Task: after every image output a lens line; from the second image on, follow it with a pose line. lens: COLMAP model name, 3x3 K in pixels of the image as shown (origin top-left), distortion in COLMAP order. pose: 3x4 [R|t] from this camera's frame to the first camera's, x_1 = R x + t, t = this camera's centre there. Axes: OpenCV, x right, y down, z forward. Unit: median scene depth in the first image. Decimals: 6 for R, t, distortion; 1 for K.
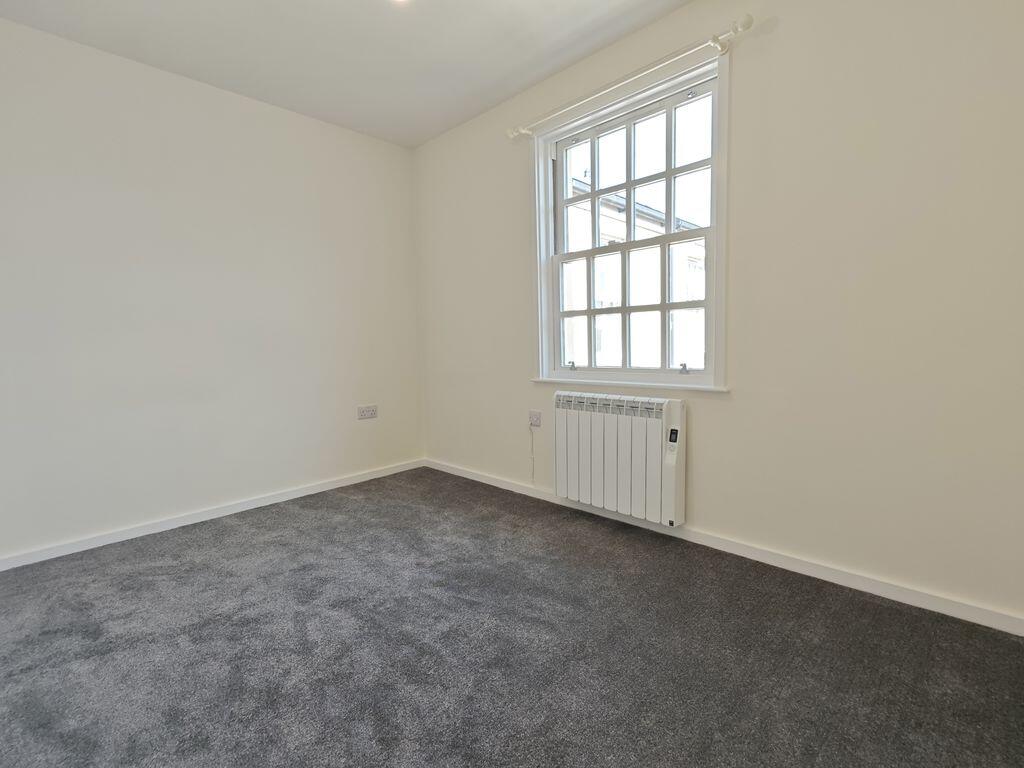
lens RADIAL K [[470.8, 0, 512.0], [0, 470.8, 384.0], [0, 0, 1]] dist [0.002366, 0.000139]
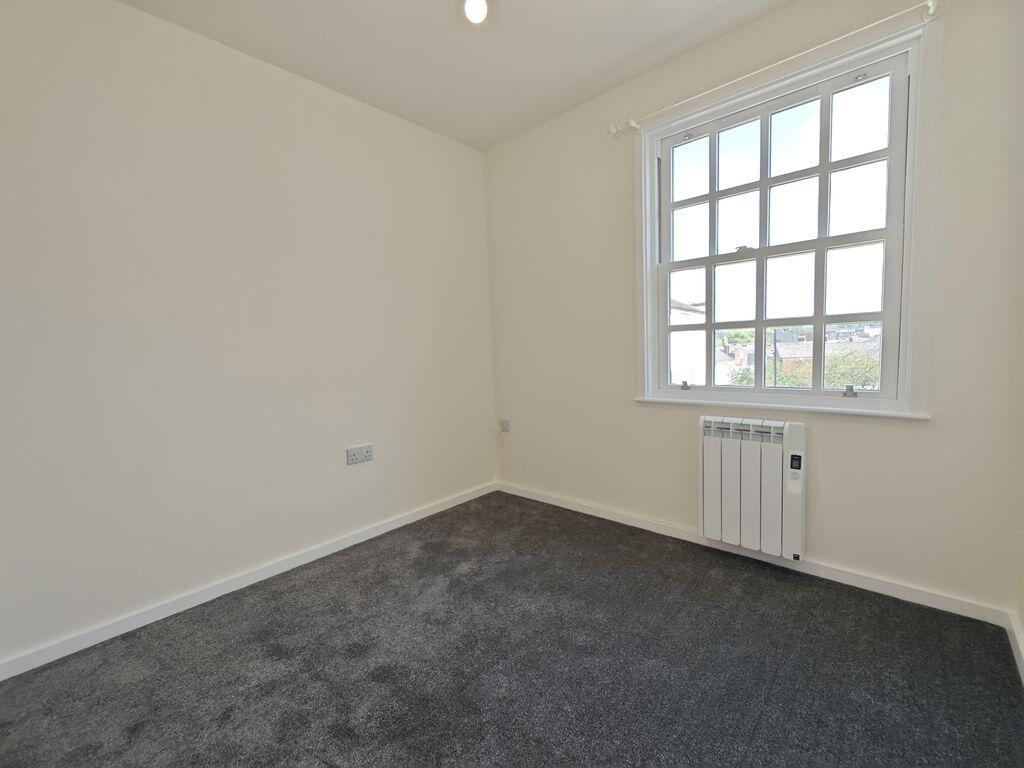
lens RADIAL K [[407.4, 0, 515.8], [0, 407.4, 406.1], [0, 0, 1]] dist [-0.015907, 0.000287]
pose [[0.998416, 0.004049, 0.056115, -0.251115], [-0.005414, 0.999693, 0.024198, -0.016196], [-0.056000, -0.024463, 0.998131, 0.242219]]
